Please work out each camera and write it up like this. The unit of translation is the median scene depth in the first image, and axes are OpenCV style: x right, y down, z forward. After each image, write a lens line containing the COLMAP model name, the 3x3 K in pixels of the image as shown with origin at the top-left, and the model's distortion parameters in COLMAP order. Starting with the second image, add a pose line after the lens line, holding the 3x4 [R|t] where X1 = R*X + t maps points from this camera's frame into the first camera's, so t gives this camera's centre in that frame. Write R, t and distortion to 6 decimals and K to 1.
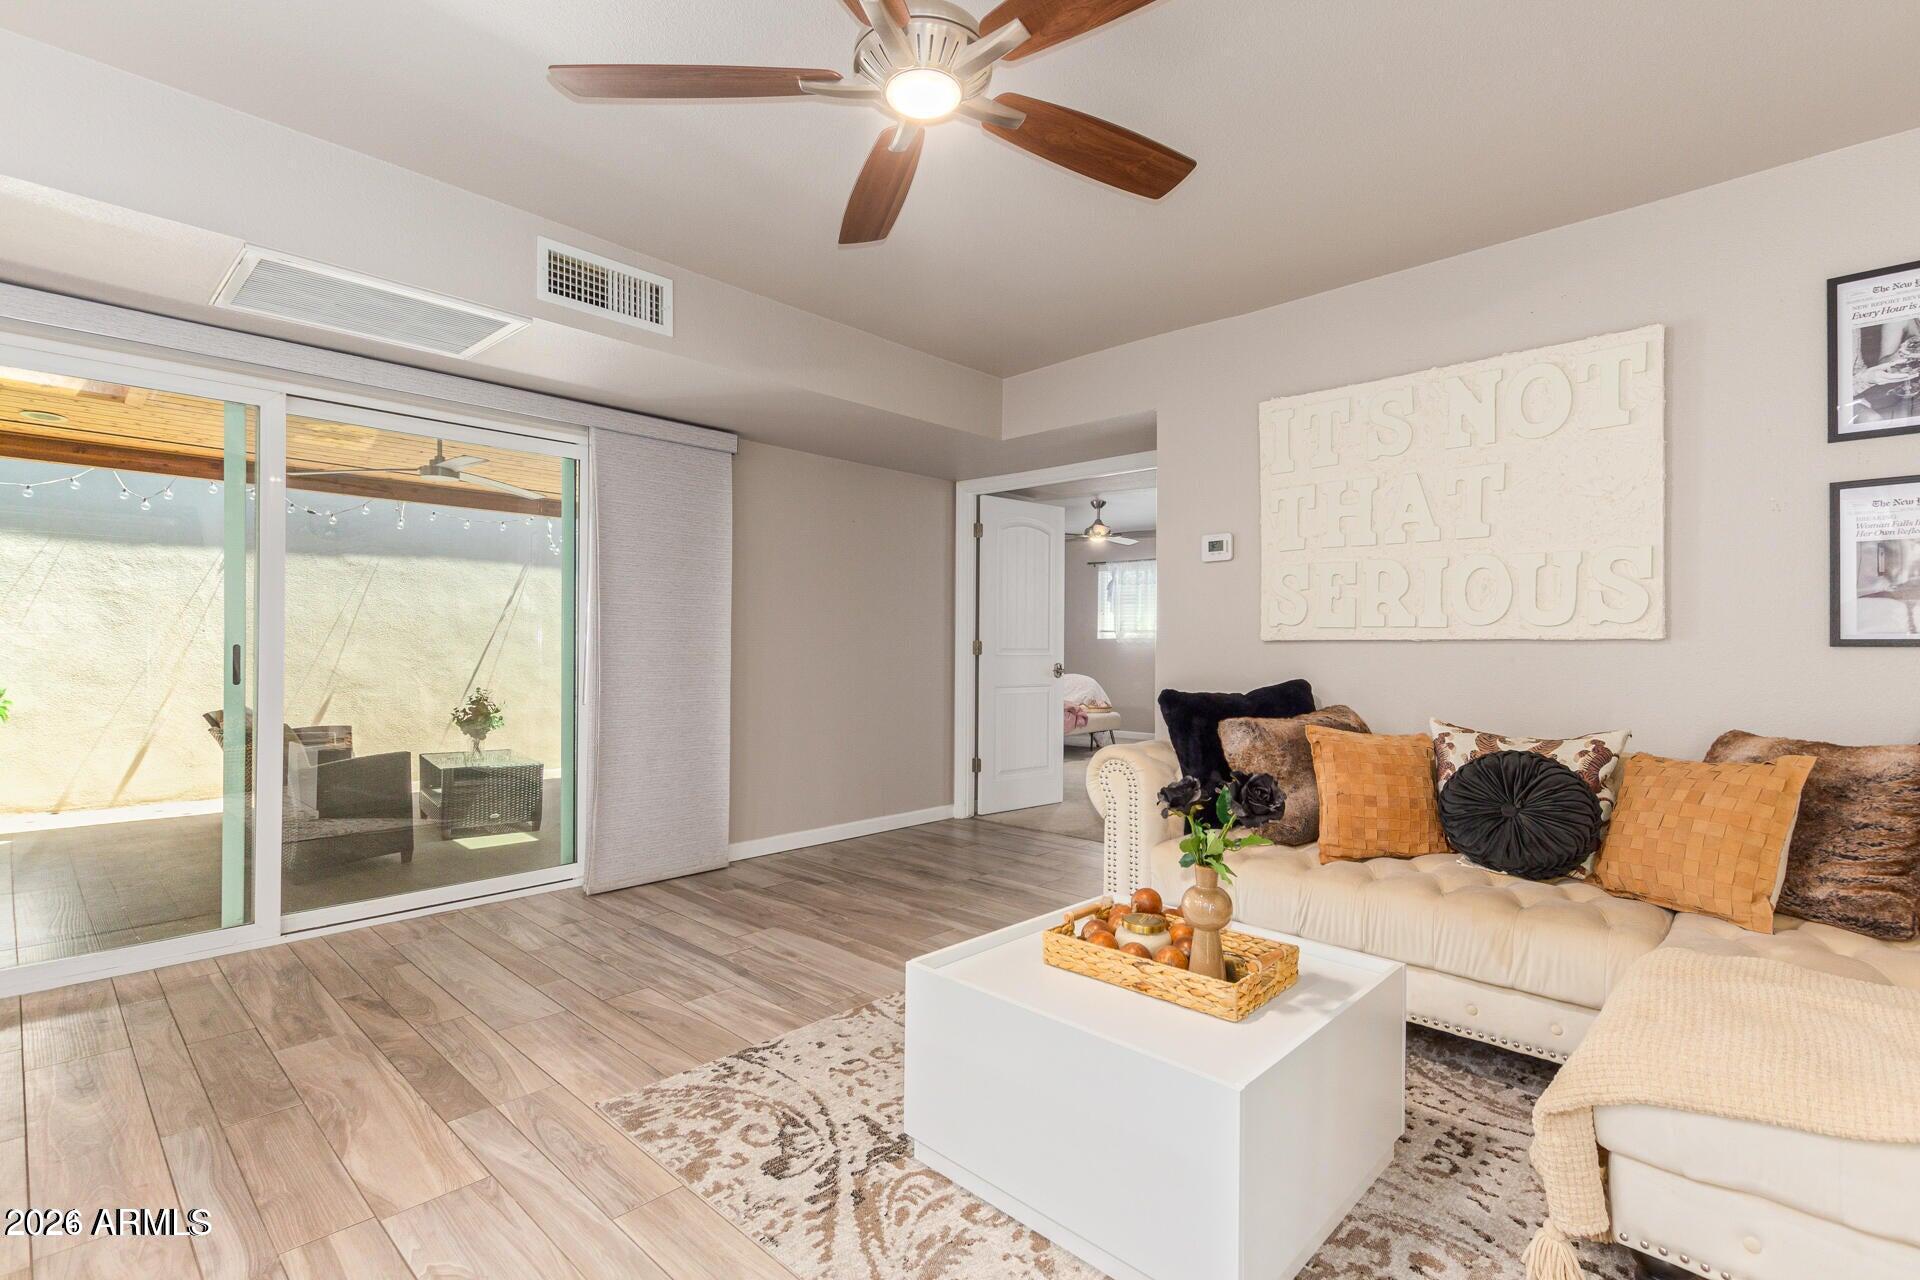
lens RADIAL K [[886.2, 0, 962.7], [0, 886.2, 640.2], [0, 0, 1]] dist [0.006014, -0.000008]
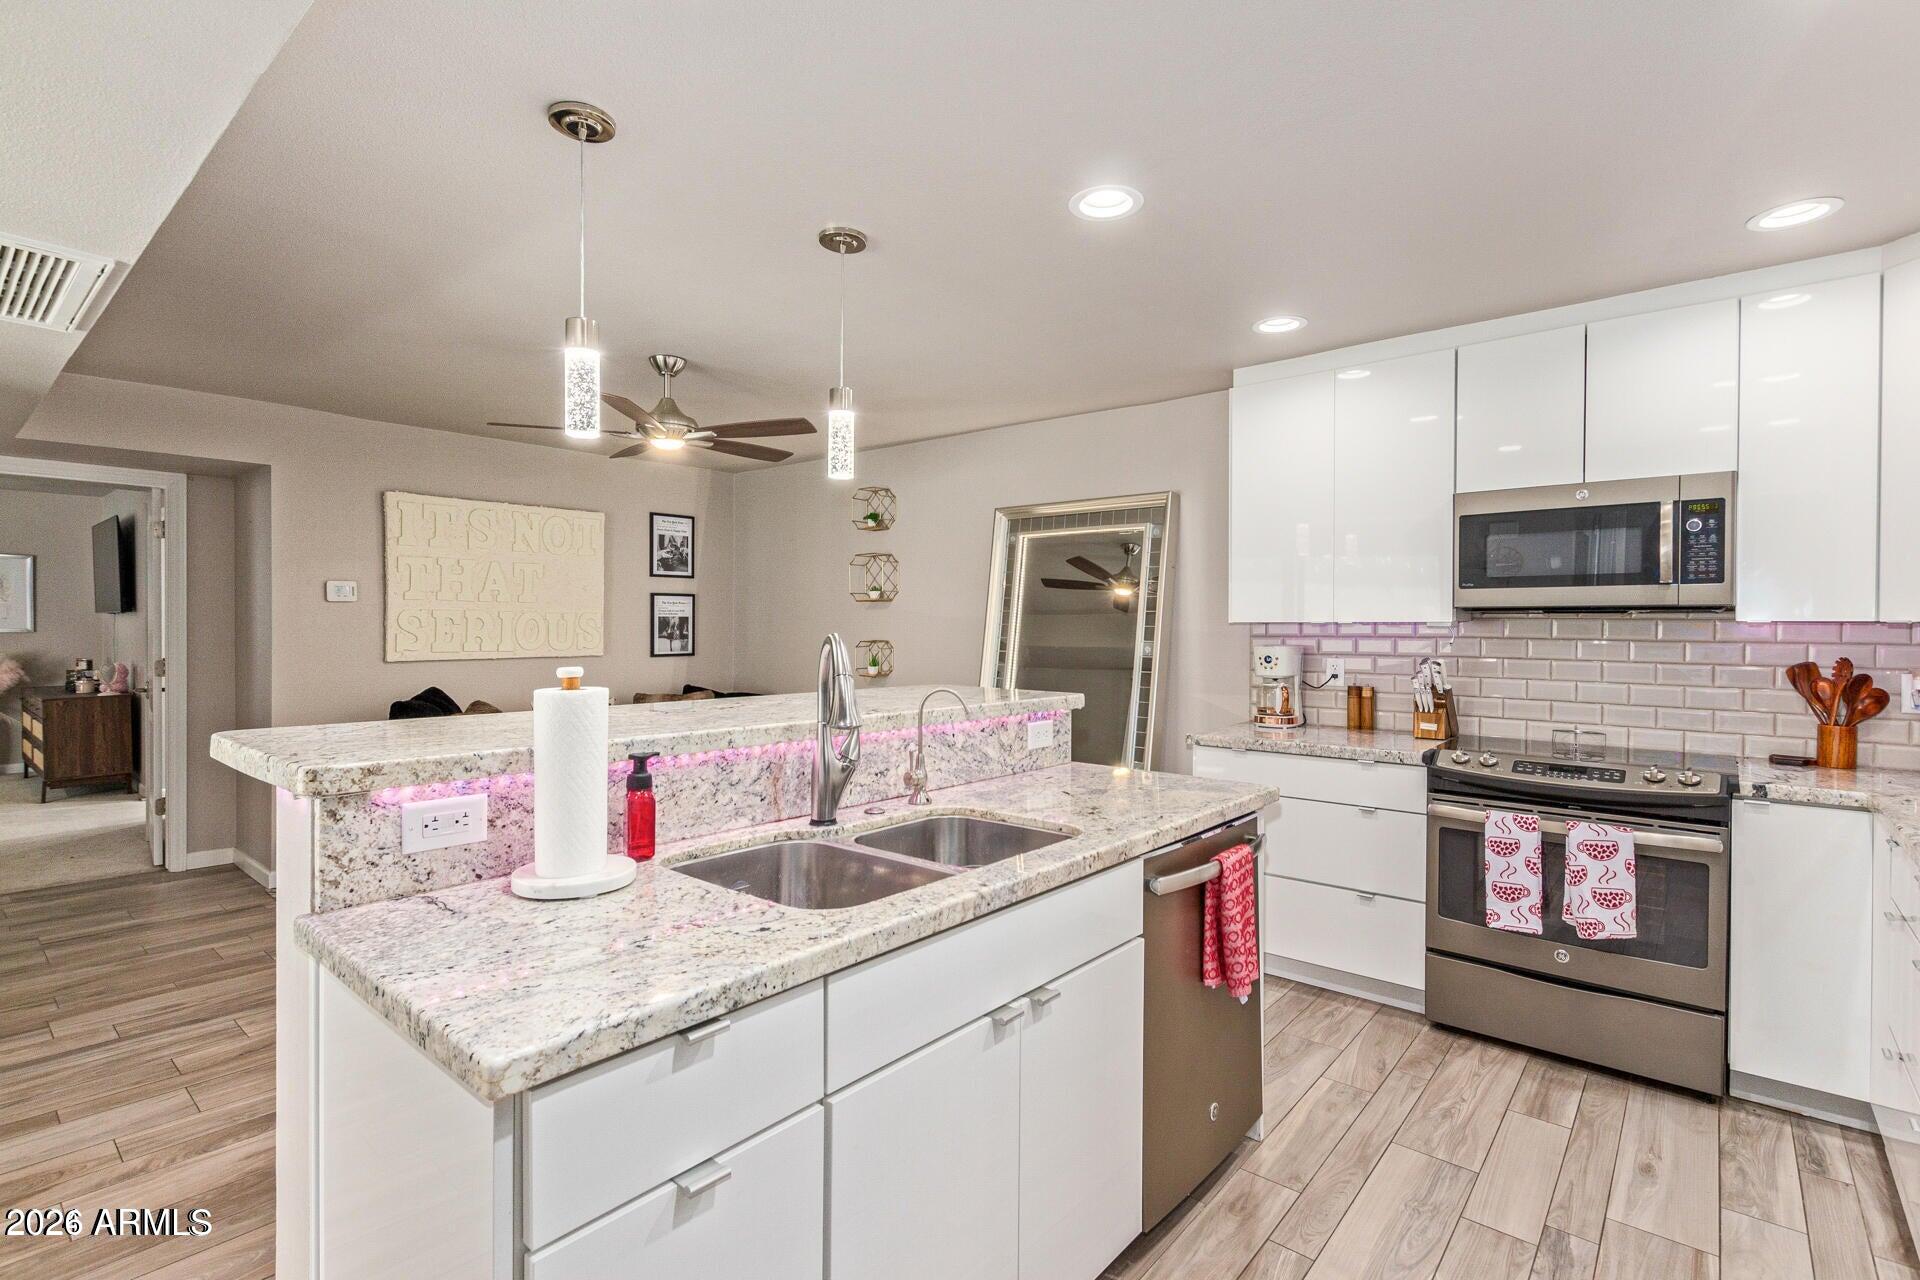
lens RADIAL K [[894.7, 0, 967.8], [0, 894.7, 631.7], [0, 0, 1]] dist [0.002507, -0.001265]
pose [[-0.054549, -0.015804, 0.998386, -1.675531], [-0.012263, 0.999810, 0.015157, -0.118690], [-0.998436, -0.011416, -0.054732, 0.244027]]
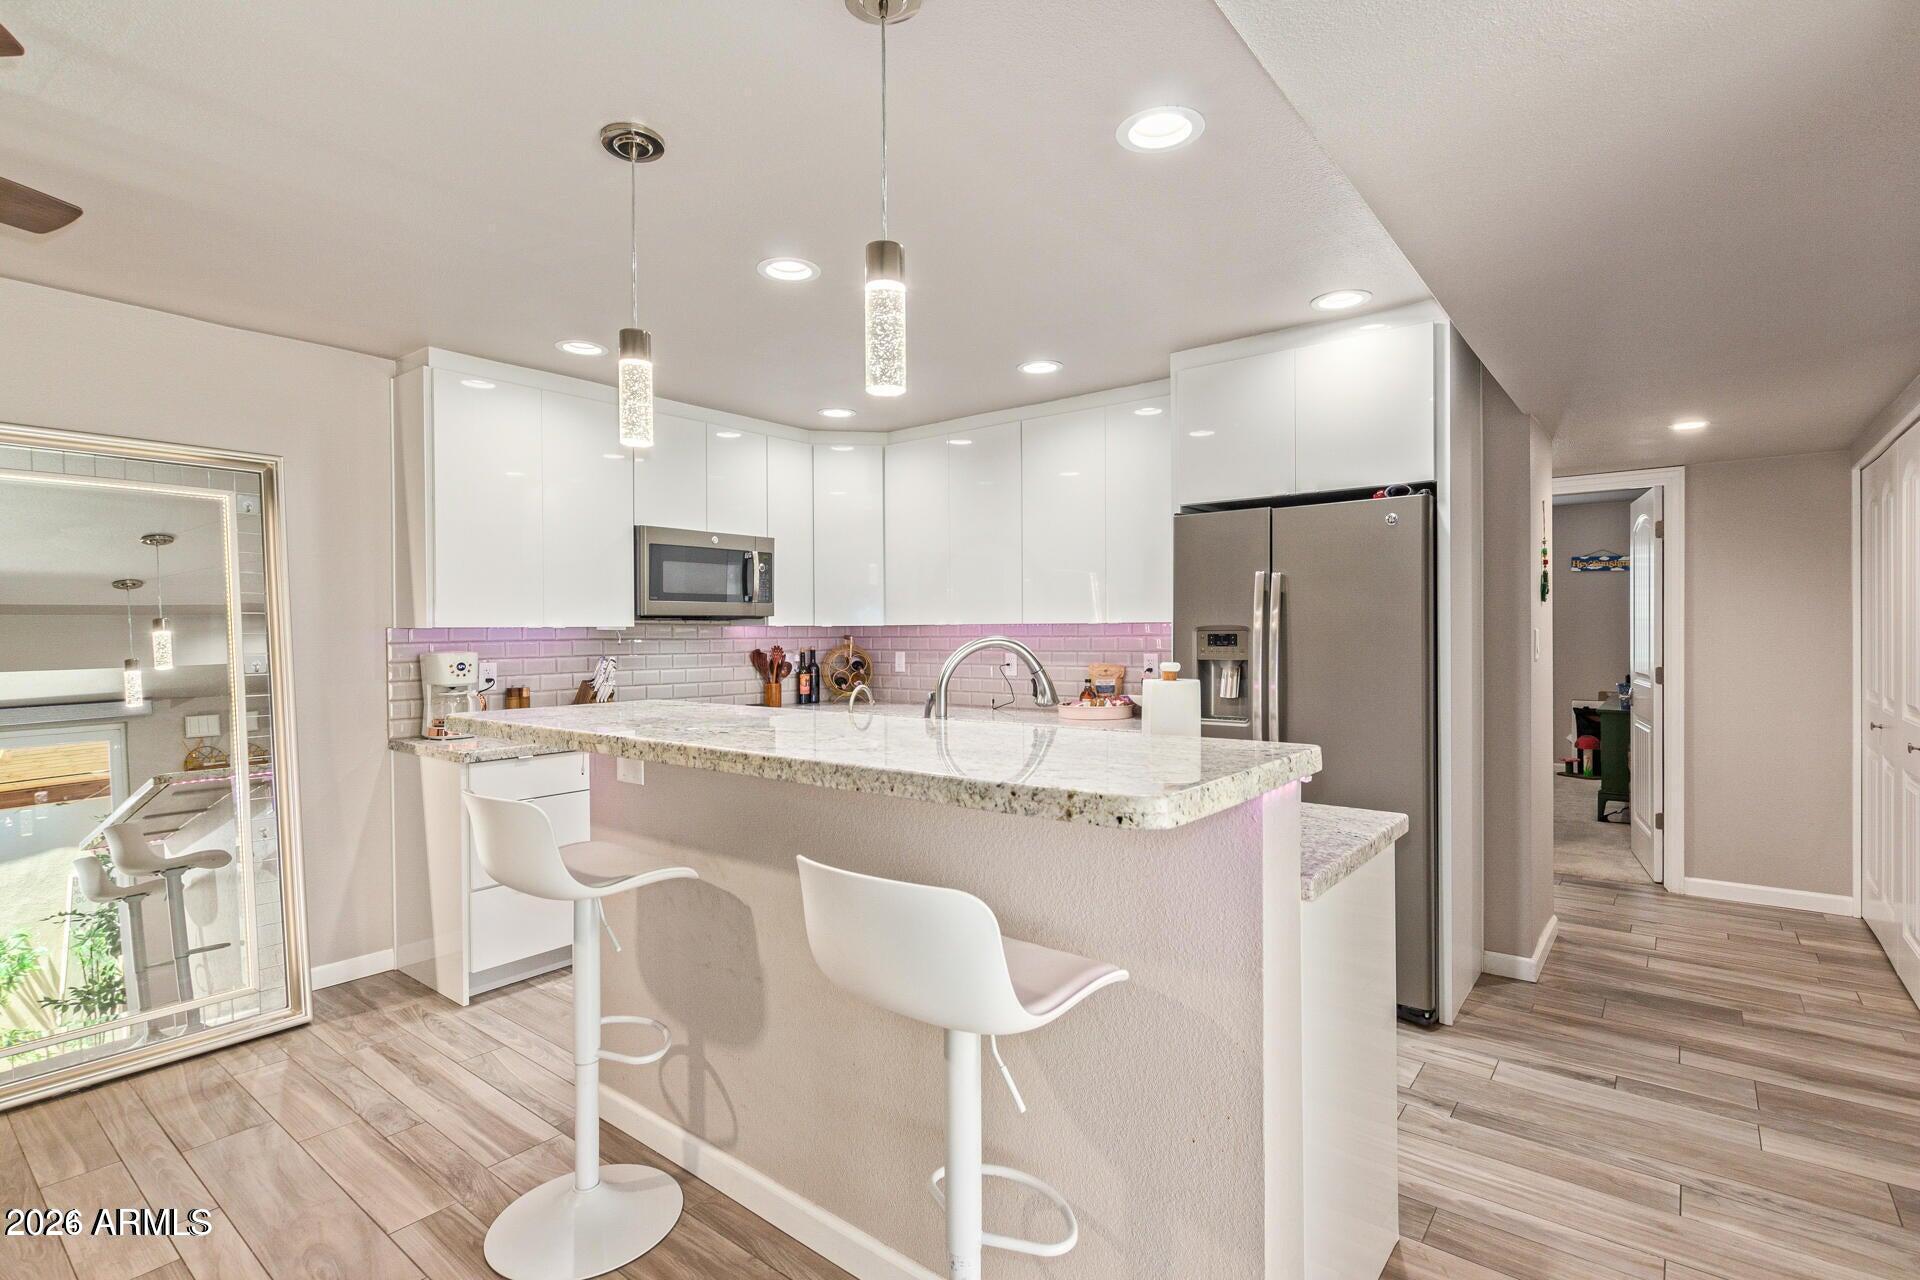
lens RADIAL K [[898.9, 0, 971.9], [0, 898.9, 640.5], [0, 0, 1]] dist [0.001814, -0.000697]
pose [[-0.996236, -0.001076, -0.086671, -0.811881], [-0.001443, 0.999990, 0.004177, -0.103209], [0.086665, 0.004286, -0.996228, 1.239518]]
